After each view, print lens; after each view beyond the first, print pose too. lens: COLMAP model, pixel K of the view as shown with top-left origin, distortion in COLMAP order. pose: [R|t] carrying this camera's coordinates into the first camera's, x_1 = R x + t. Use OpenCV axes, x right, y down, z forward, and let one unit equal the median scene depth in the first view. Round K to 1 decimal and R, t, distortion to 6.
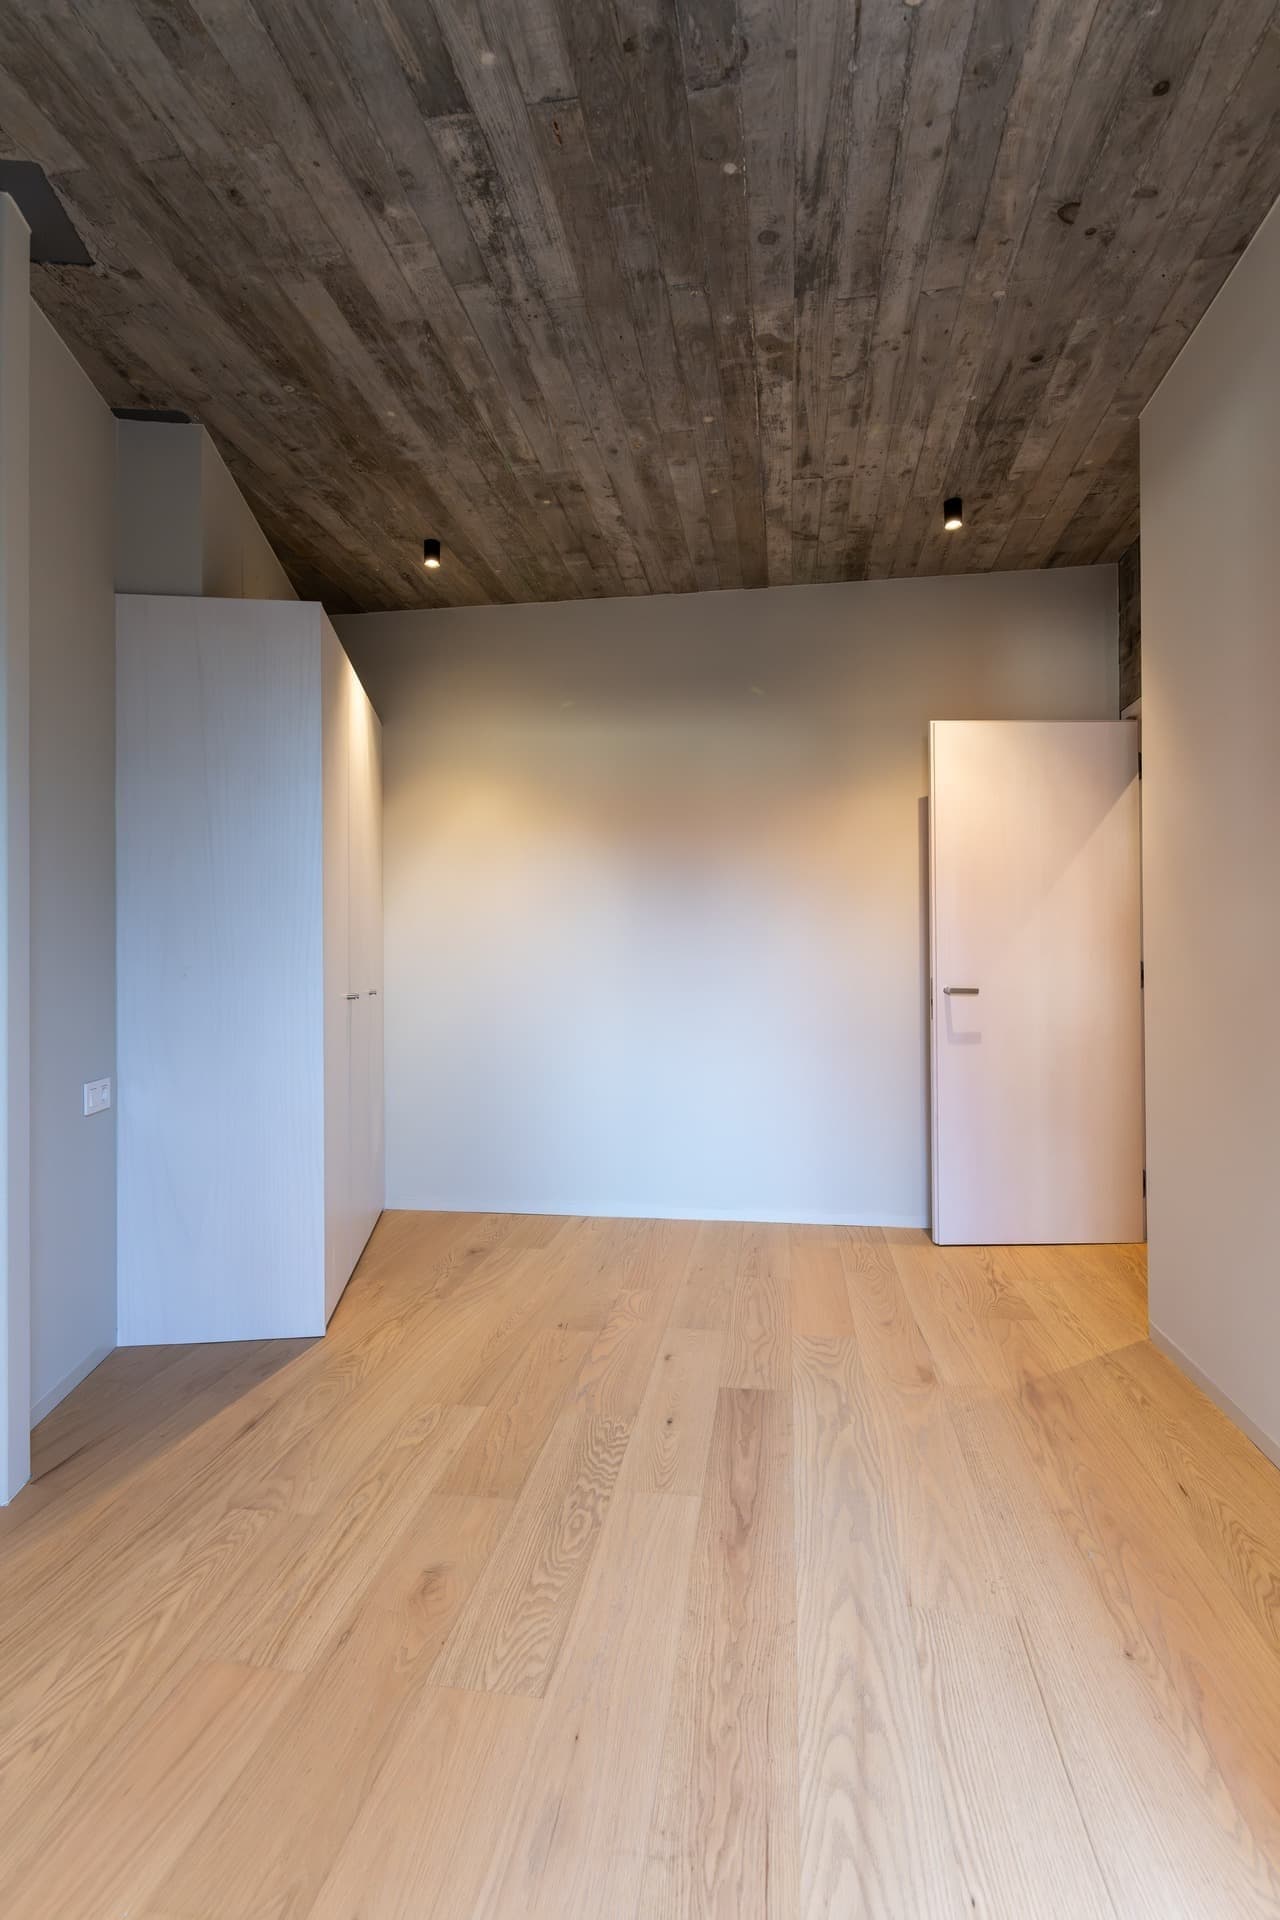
lens RADIAL K [[942.8, 0, 640.0], [0, 942.8, 960.0], [0, 0, 1]] dist [0.005017, -0.005955]
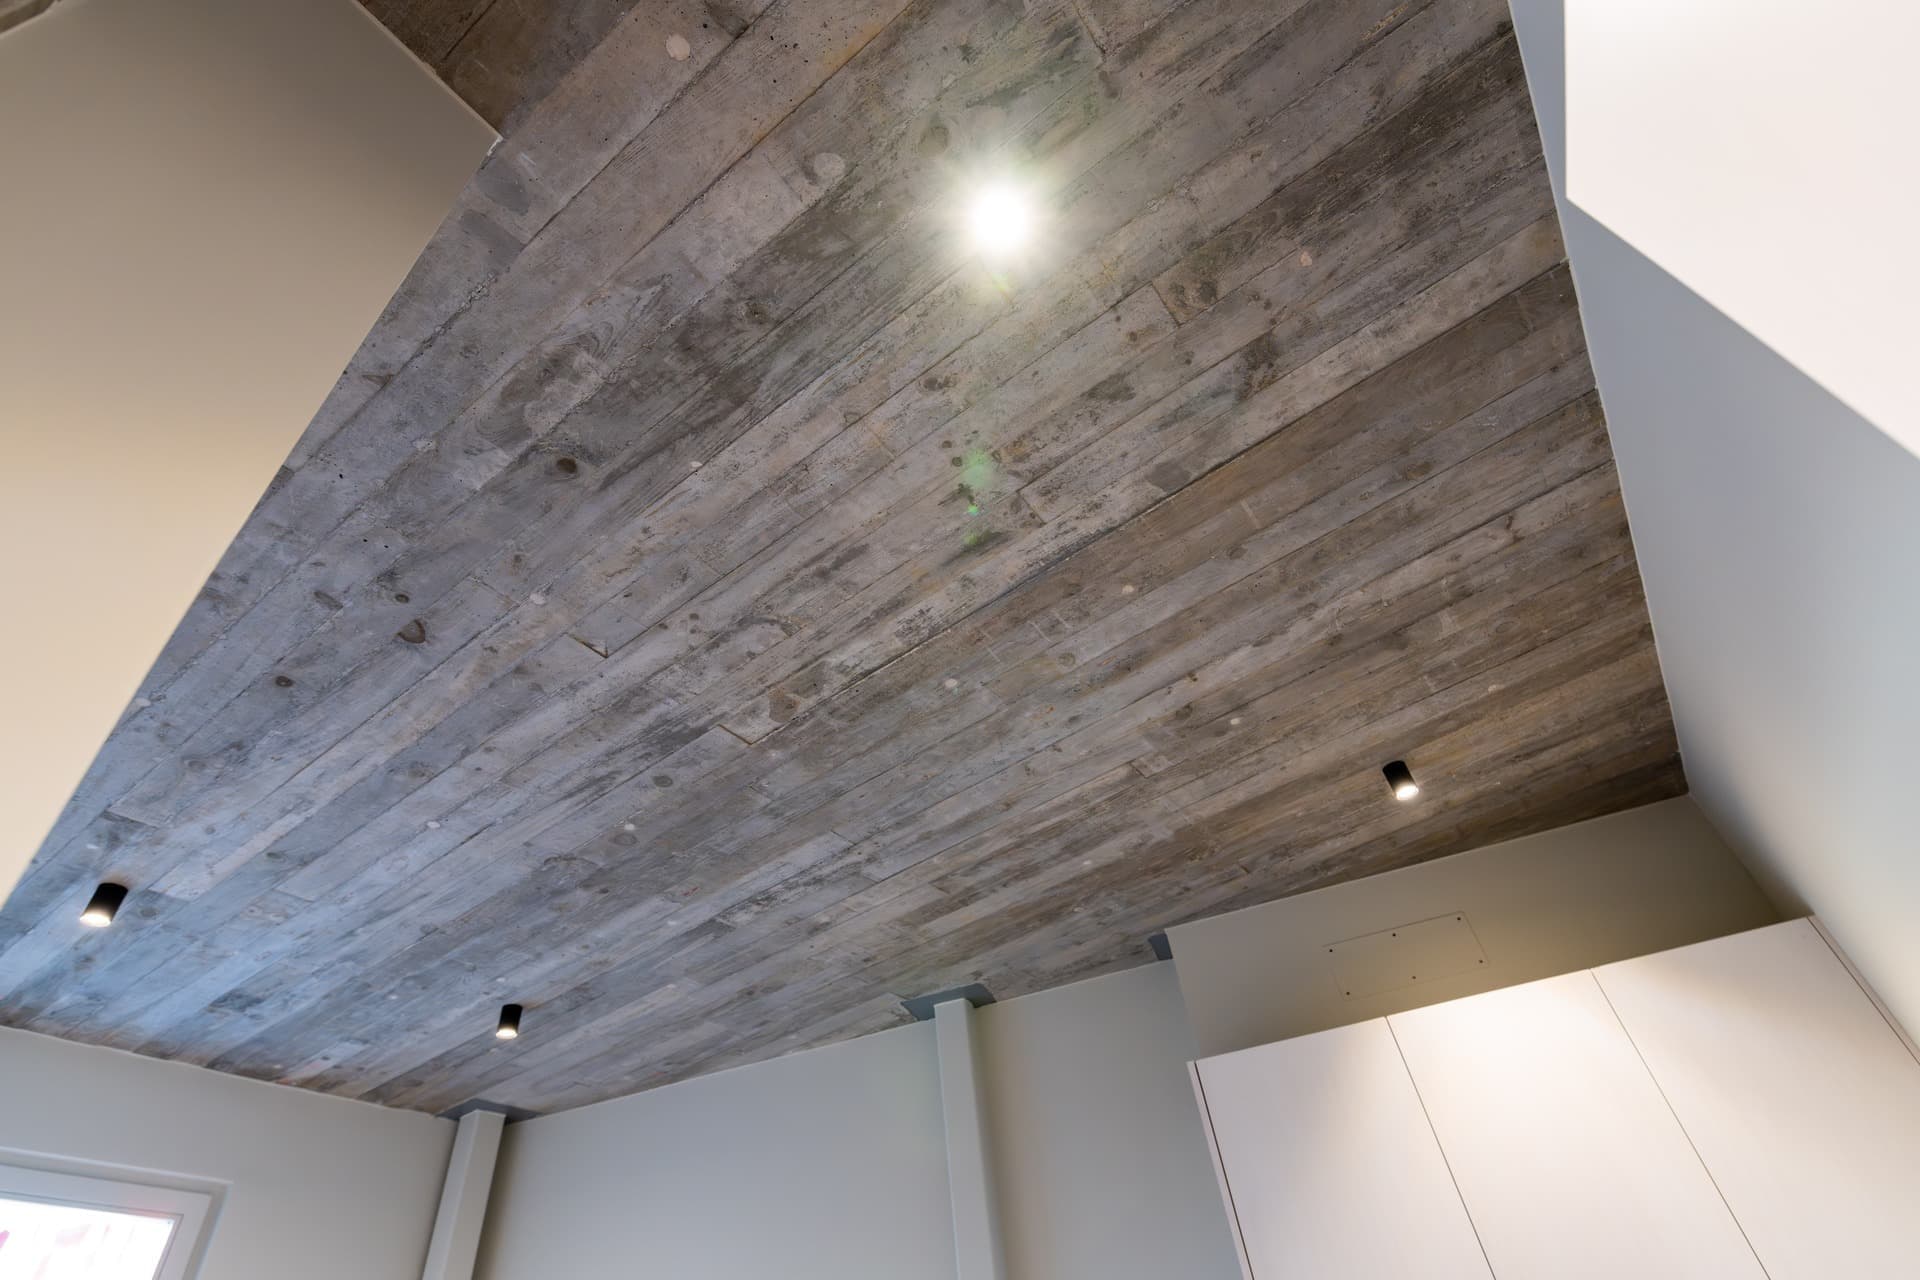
lens RADIAL K [[942.8, 0, 960.0], [0, 942.8, 640.0], [0, 0, 1]] dist [0.005017, -0.005955]
pose [[-0.443453, -0.573960, -0.688418, 0.715328], [0.115419, 0.725106, -0.678896, -0.110746], [0.888835, -0.380515, -0.255305, 1.441531]]
